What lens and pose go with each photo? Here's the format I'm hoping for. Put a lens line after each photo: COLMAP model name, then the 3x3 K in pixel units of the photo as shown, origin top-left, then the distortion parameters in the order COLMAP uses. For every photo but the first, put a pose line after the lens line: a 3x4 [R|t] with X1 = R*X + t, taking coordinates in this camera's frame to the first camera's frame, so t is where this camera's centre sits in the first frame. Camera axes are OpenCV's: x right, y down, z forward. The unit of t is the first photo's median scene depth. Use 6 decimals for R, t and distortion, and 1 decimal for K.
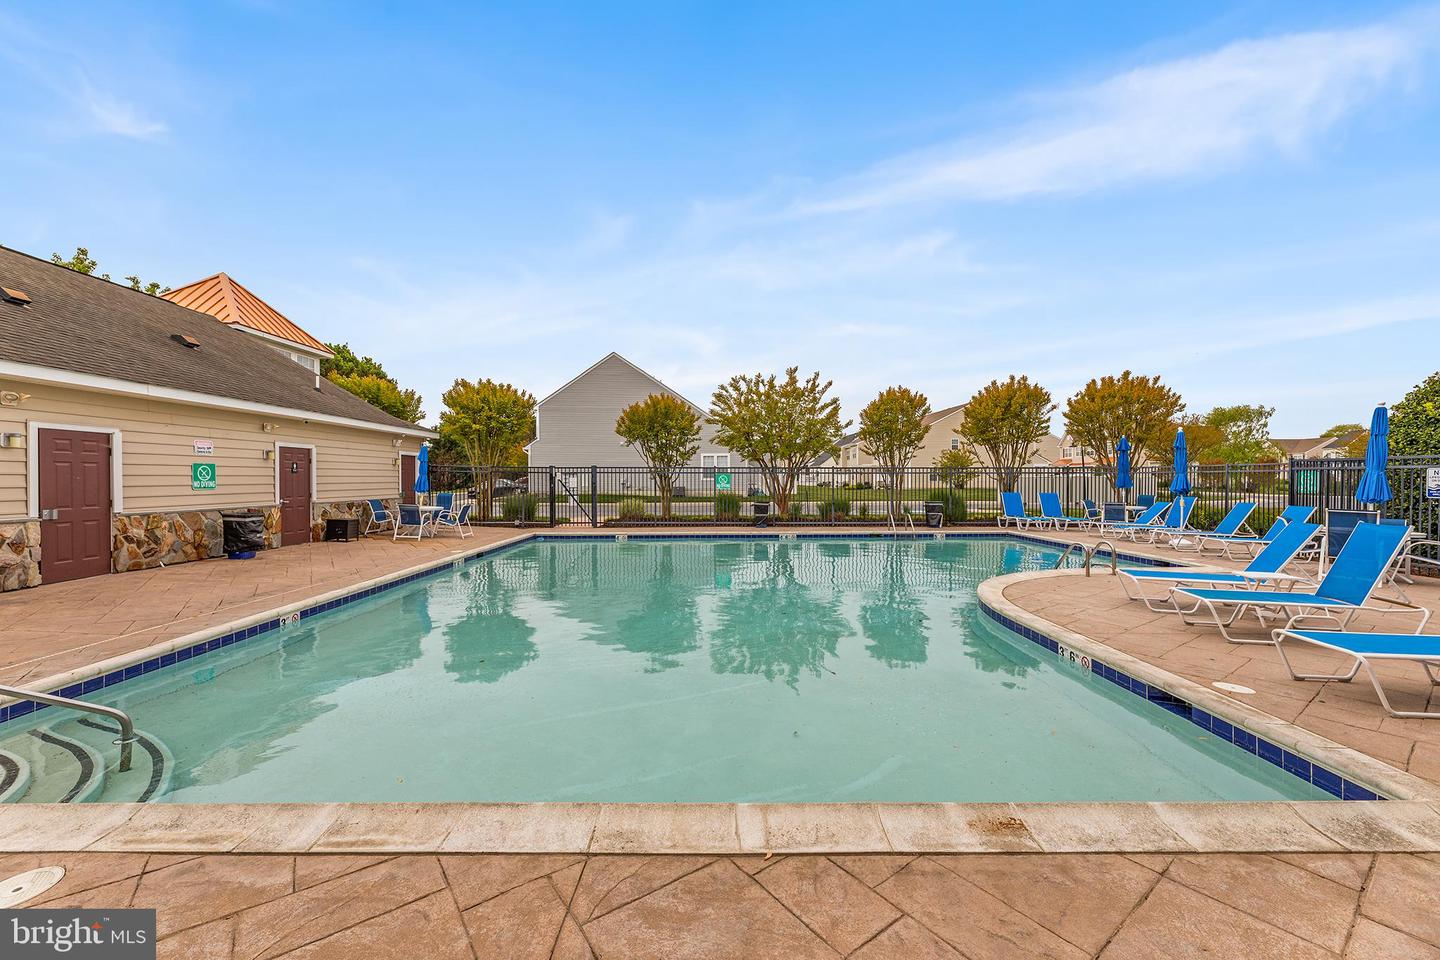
lens RADIAL K [[582.4, 0, 720.3], [0, 582.4, 479.9], [0, 0, 1]] dist [0.000373, 0.000021]
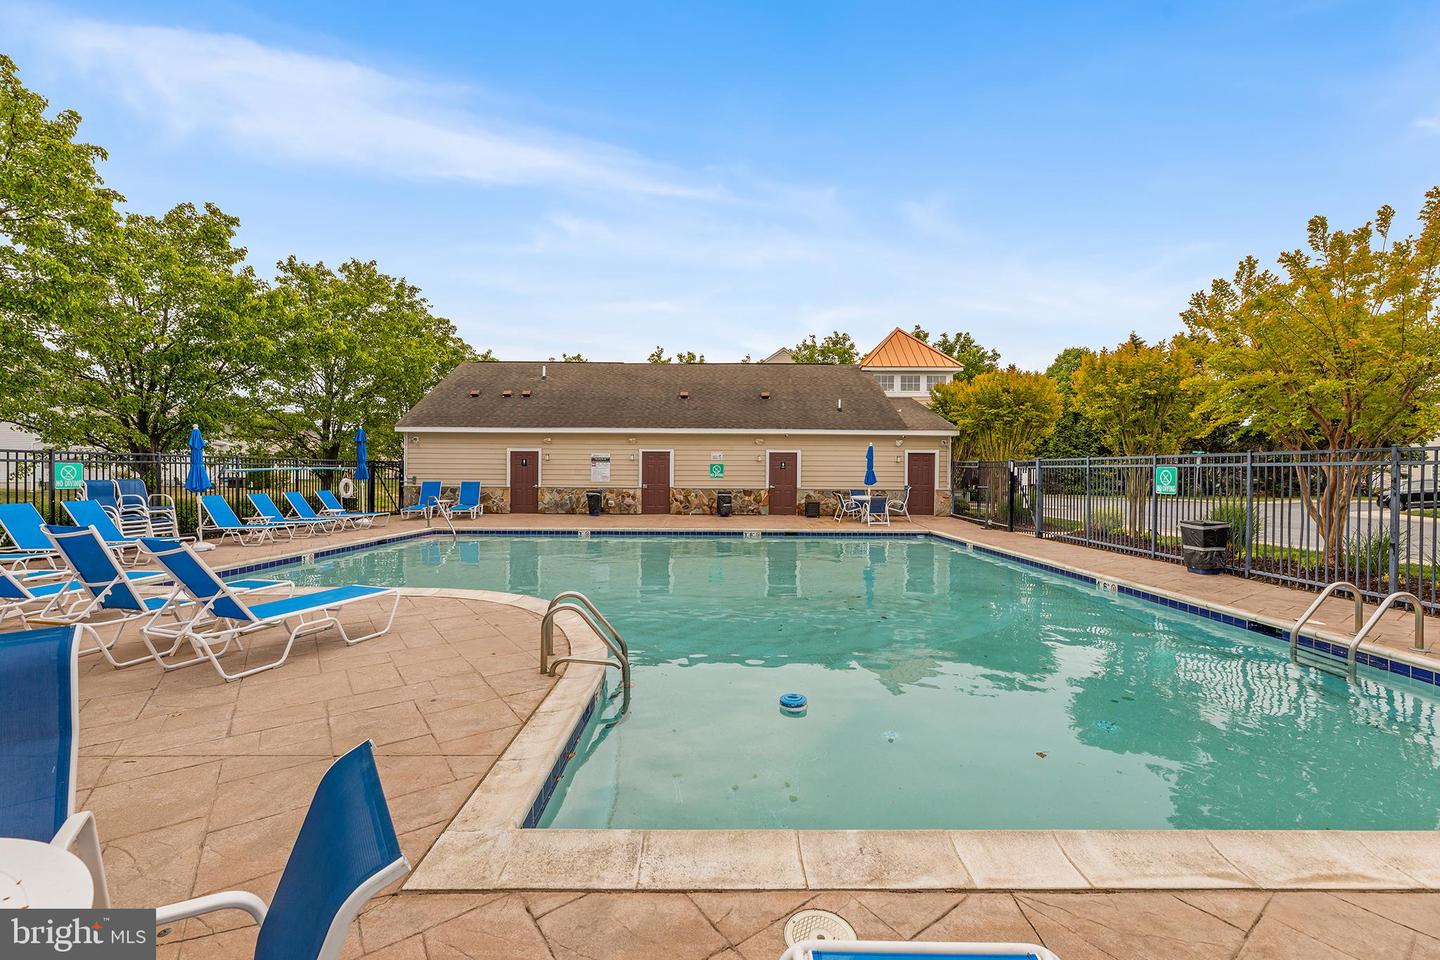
lens RADIAL K [[582.4, 0, 720.2], [0, 582.4, 478.2], [0, 0, 1]] dist [0.000373, 0.000021]
pose [[-0.005753, -0.005178, -0.999970, 1.007576], [-0.009802, 0.999939, -0.005121, 0.027105], [0.999935, 0.009772, -0.005803, 1.021666]]
